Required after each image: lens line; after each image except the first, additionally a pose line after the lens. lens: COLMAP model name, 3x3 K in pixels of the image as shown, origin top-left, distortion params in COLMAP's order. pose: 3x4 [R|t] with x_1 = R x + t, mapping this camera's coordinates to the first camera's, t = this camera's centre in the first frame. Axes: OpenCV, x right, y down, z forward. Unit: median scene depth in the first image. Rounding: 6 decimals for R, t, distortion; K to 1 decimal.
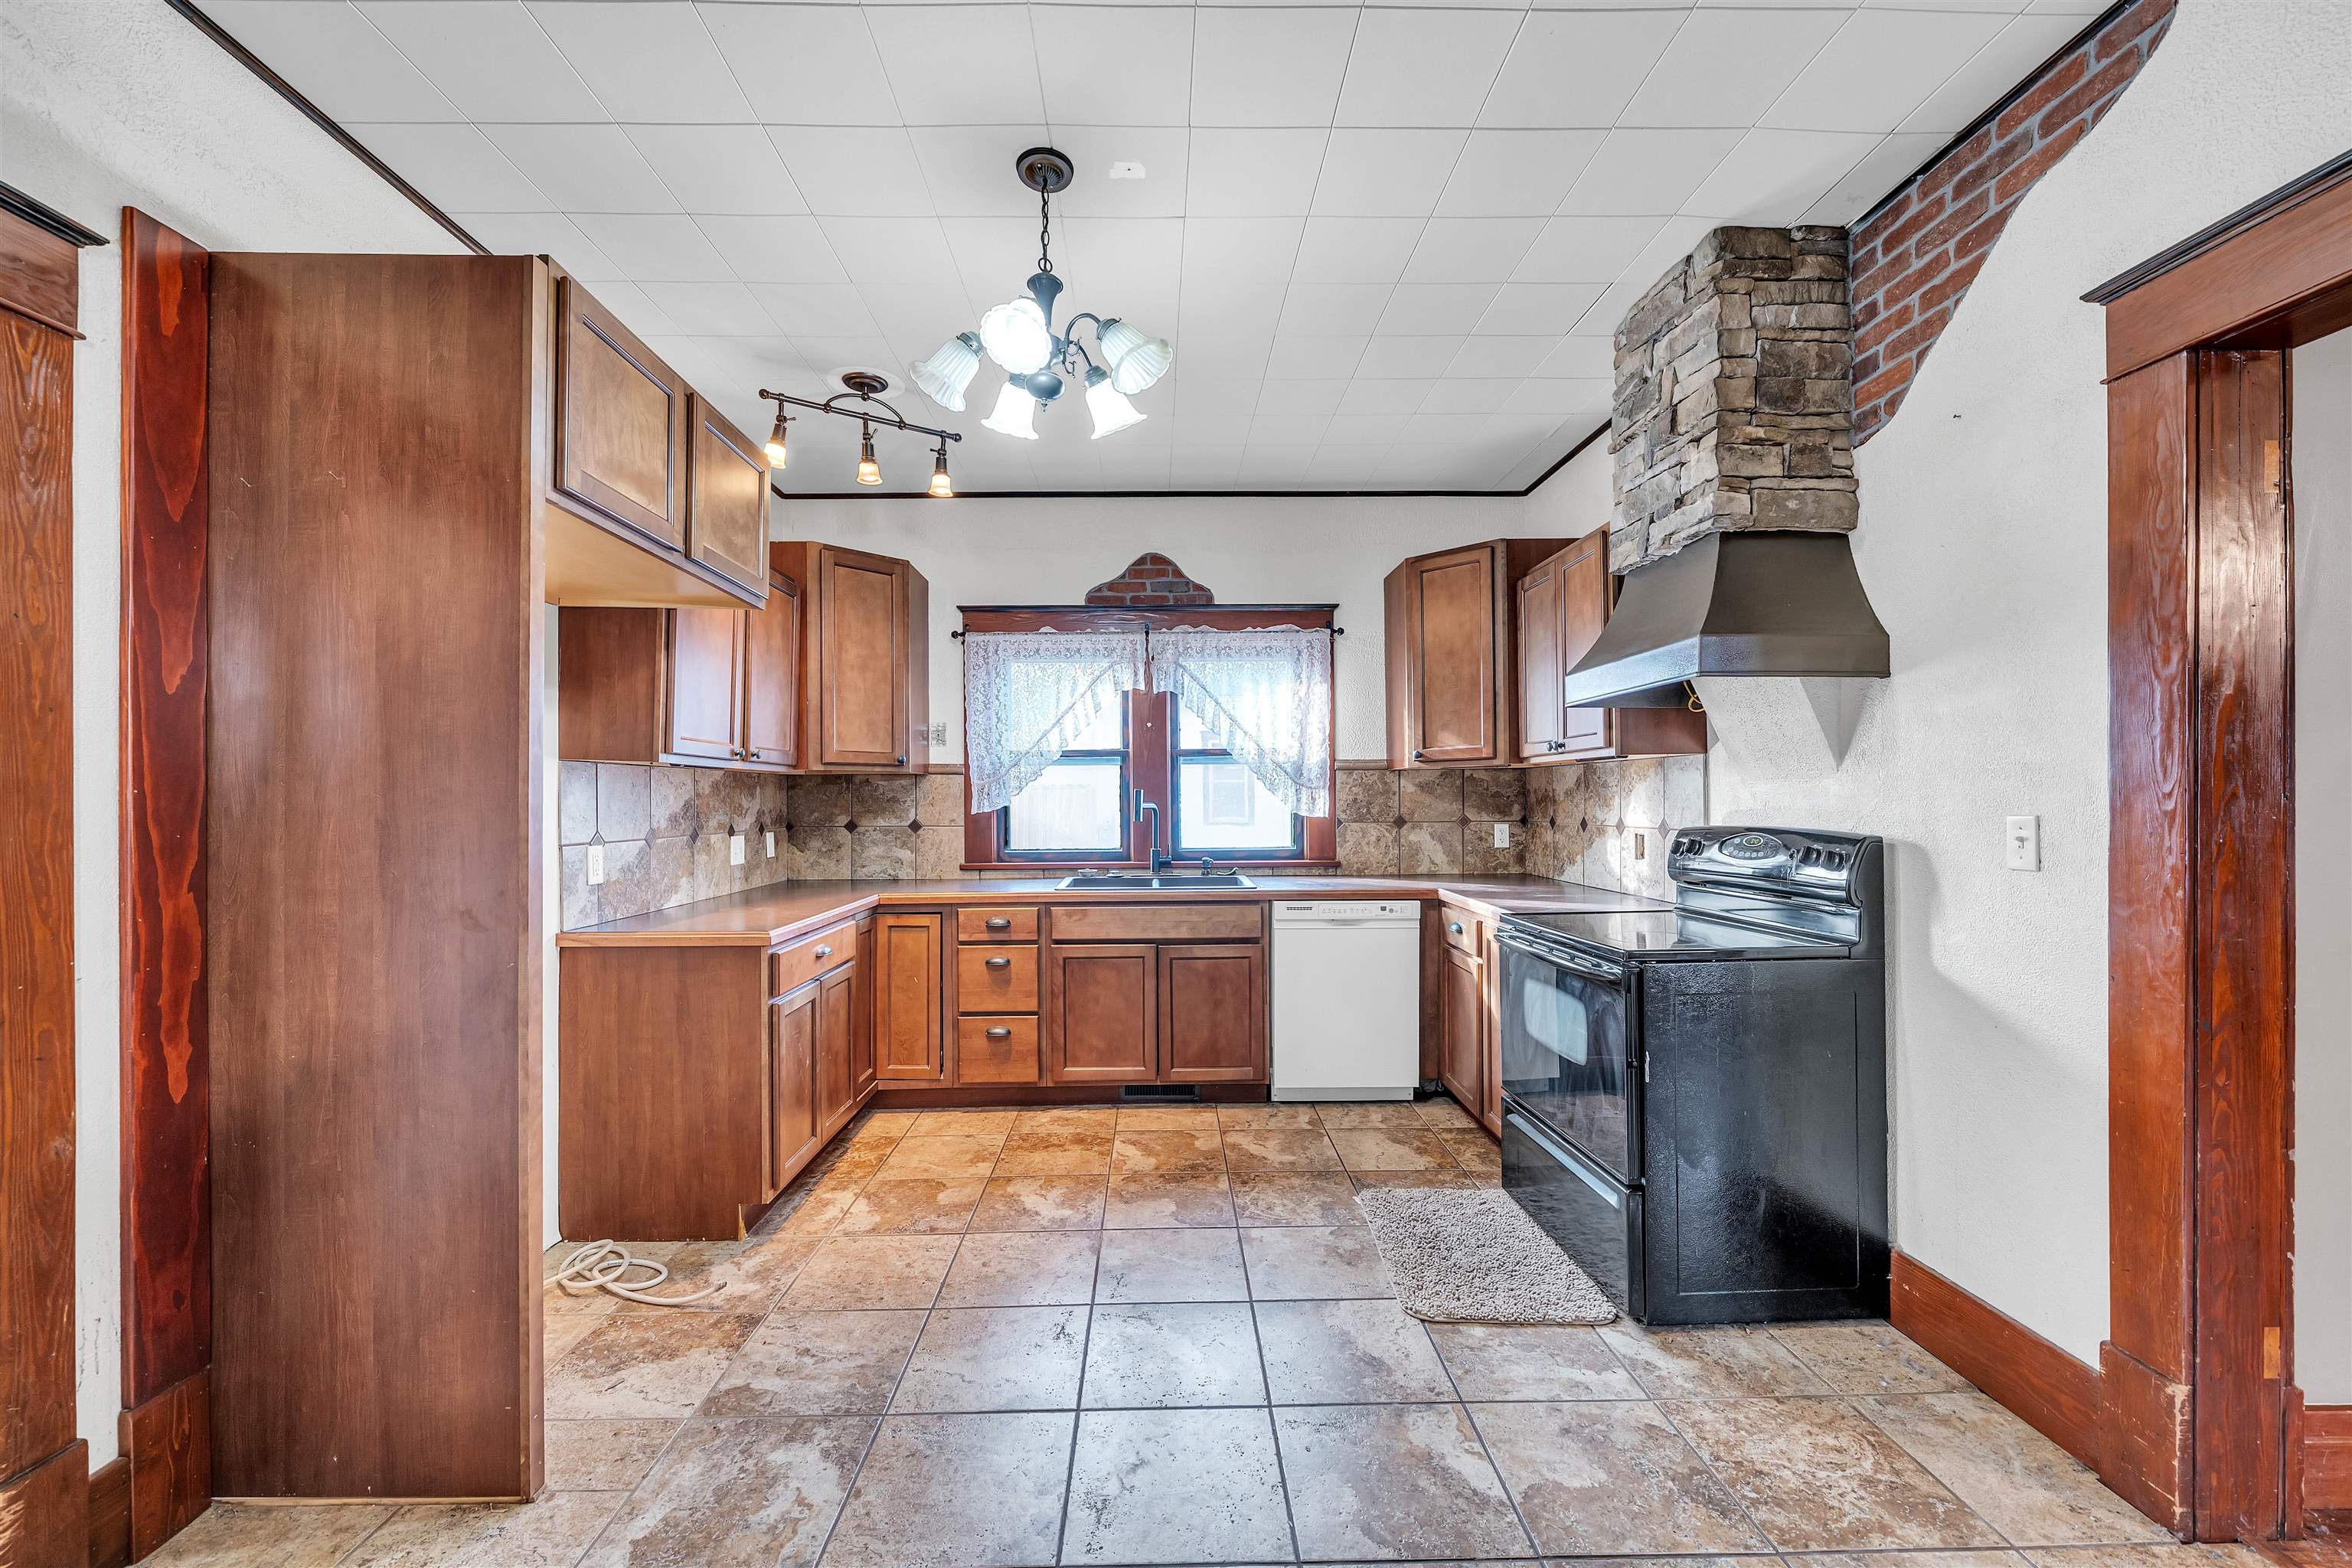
lens RADIAL K [[927.9, 0, 1172.3], [0, 927.9, 802.3], [0, 0, 1]] dist [-0.004718, 0.000195]
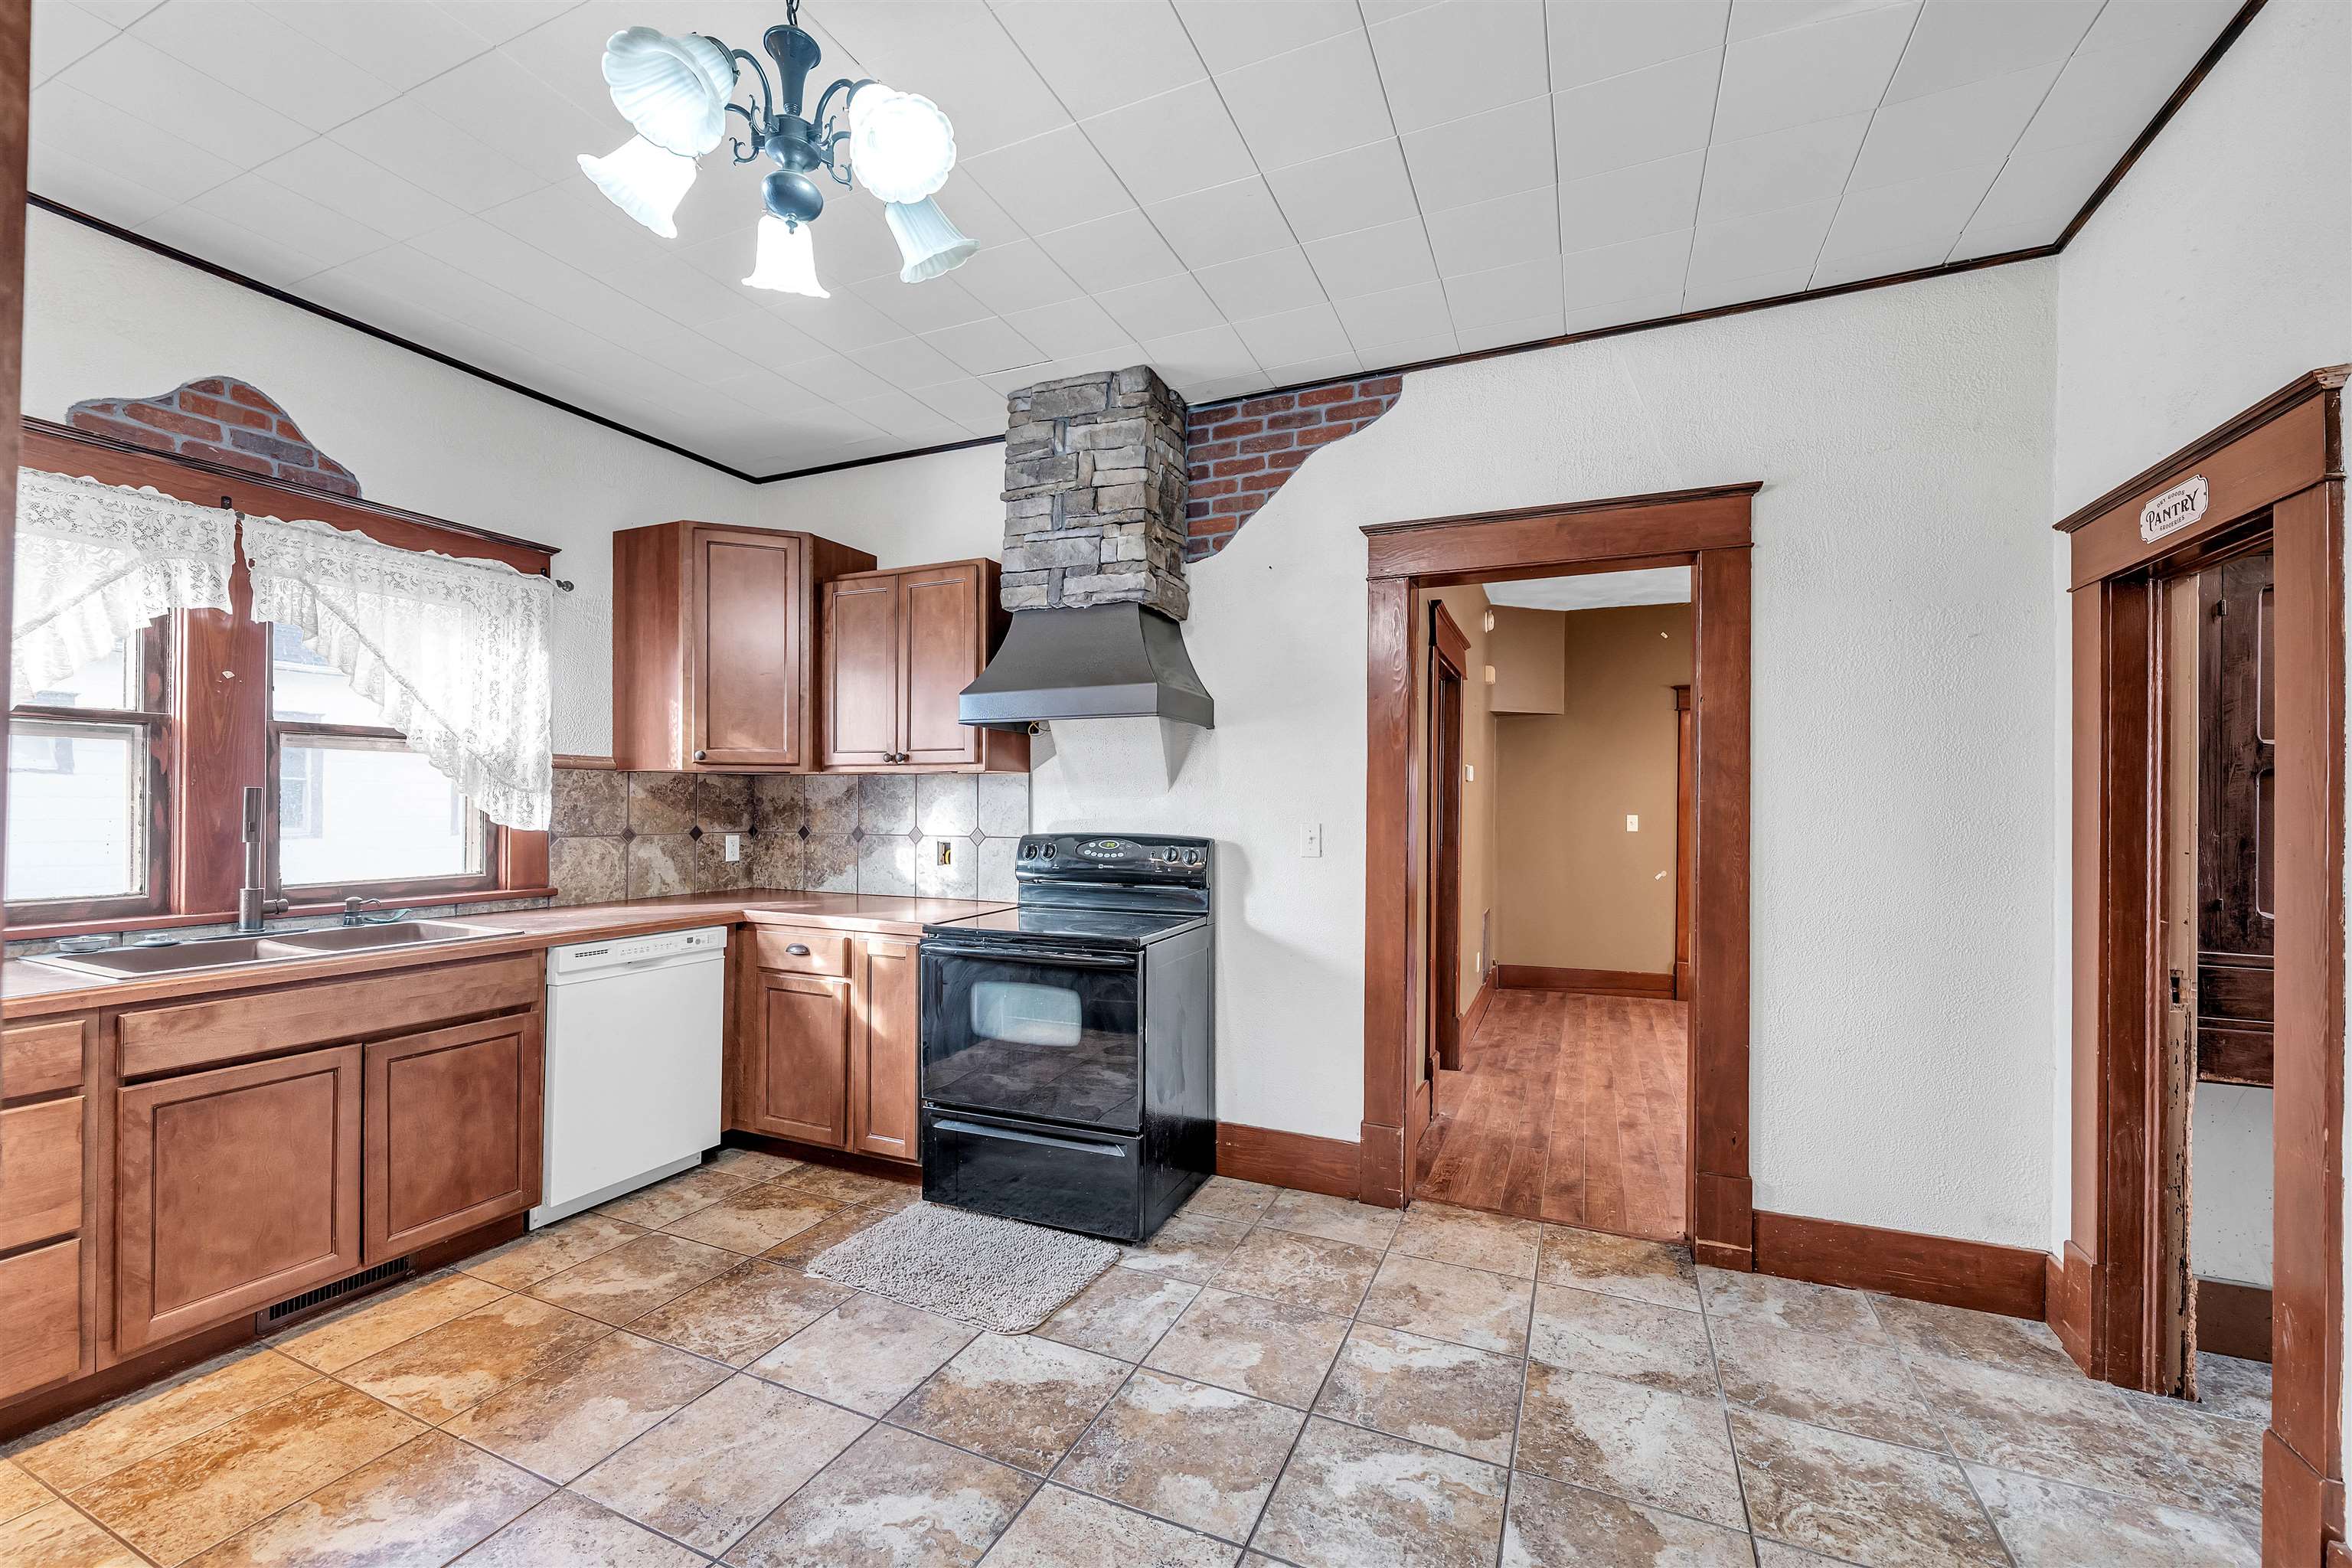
lens RADIAL K [[948.6, 0, 1171.5], [0, 948.6, 802.1], [0, 0, 1]] dist [-0.007128, 0.000821]
pose [[0.421702, 0.012984, 0.906641, -0.387992], [-0.006683, 0.999915, -0.011211, -0.001867], [-0.906710, -0.001331, 0.421753, 0.278722]]
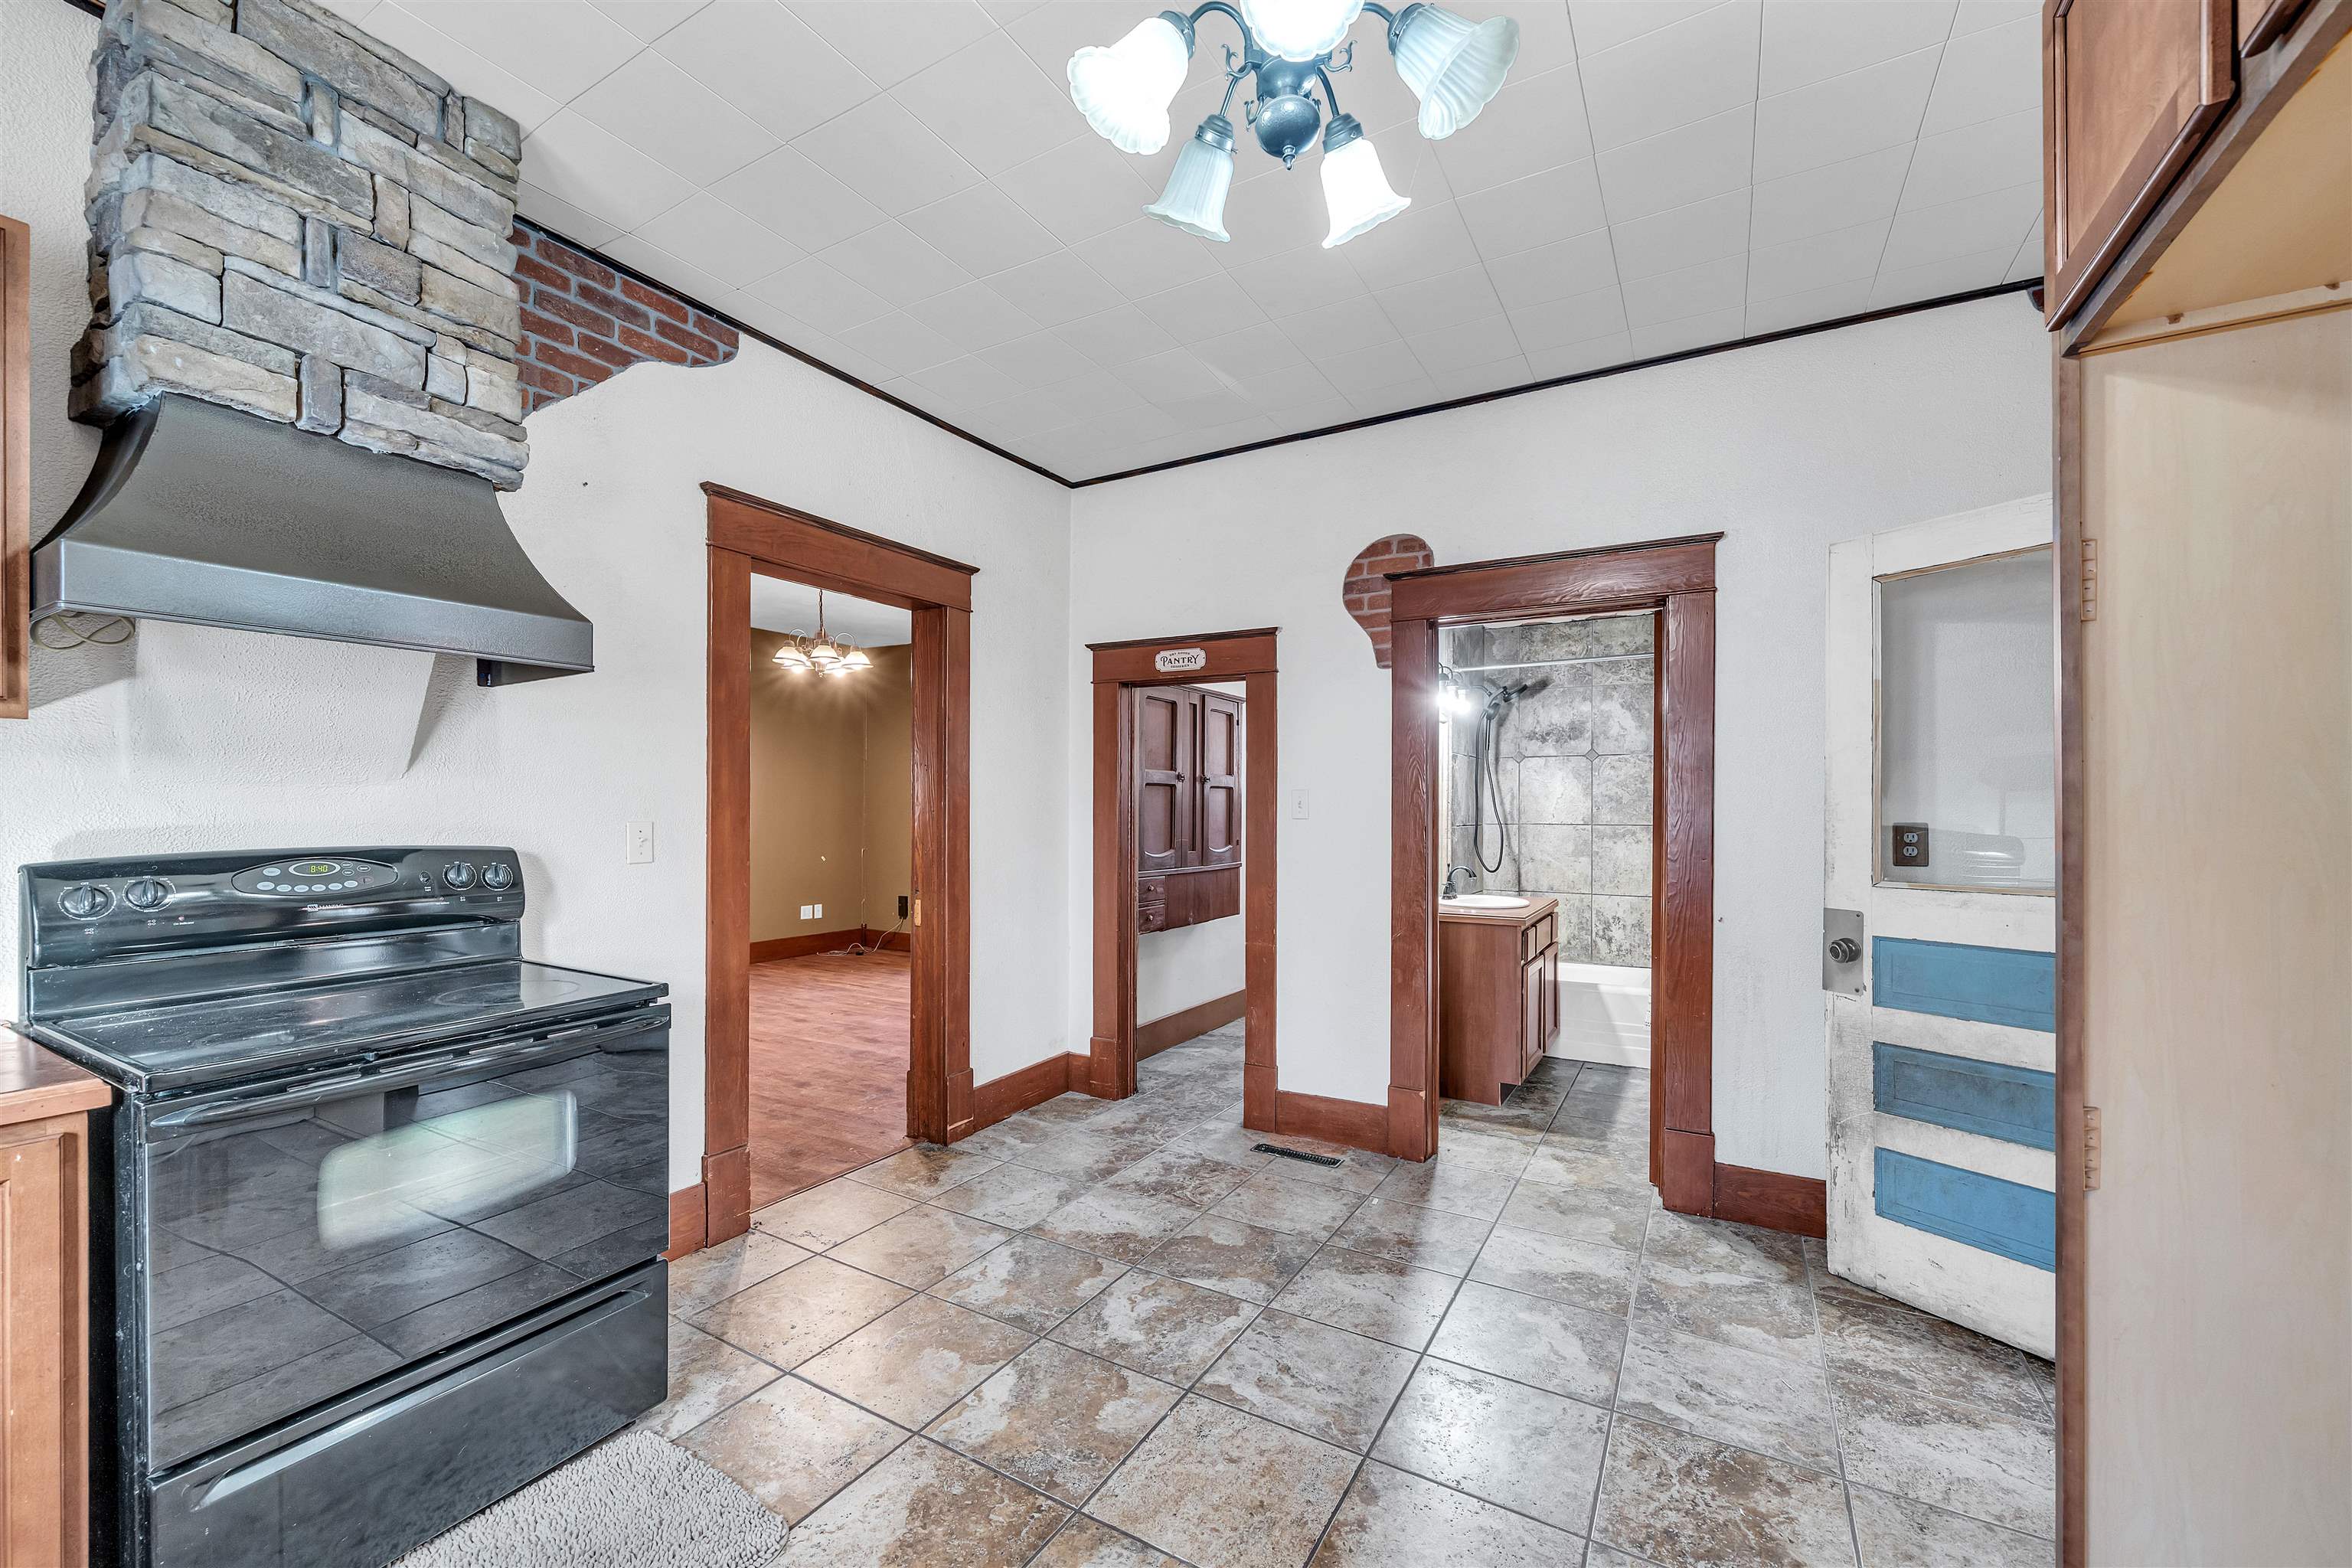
lens RADIAL K [[927.9, 0, 1181.5], [0, 927.9, 812.2], [0, 0, 1]] dist [-0.004718, 0.000195]
pose [[-0.856979, -0.000402, 0.515351, -0.237046], [0.003299, 0.999975, 0.006266, -0.003454], [-0.515341, 0.007070, -0.856956, 0.946122]]
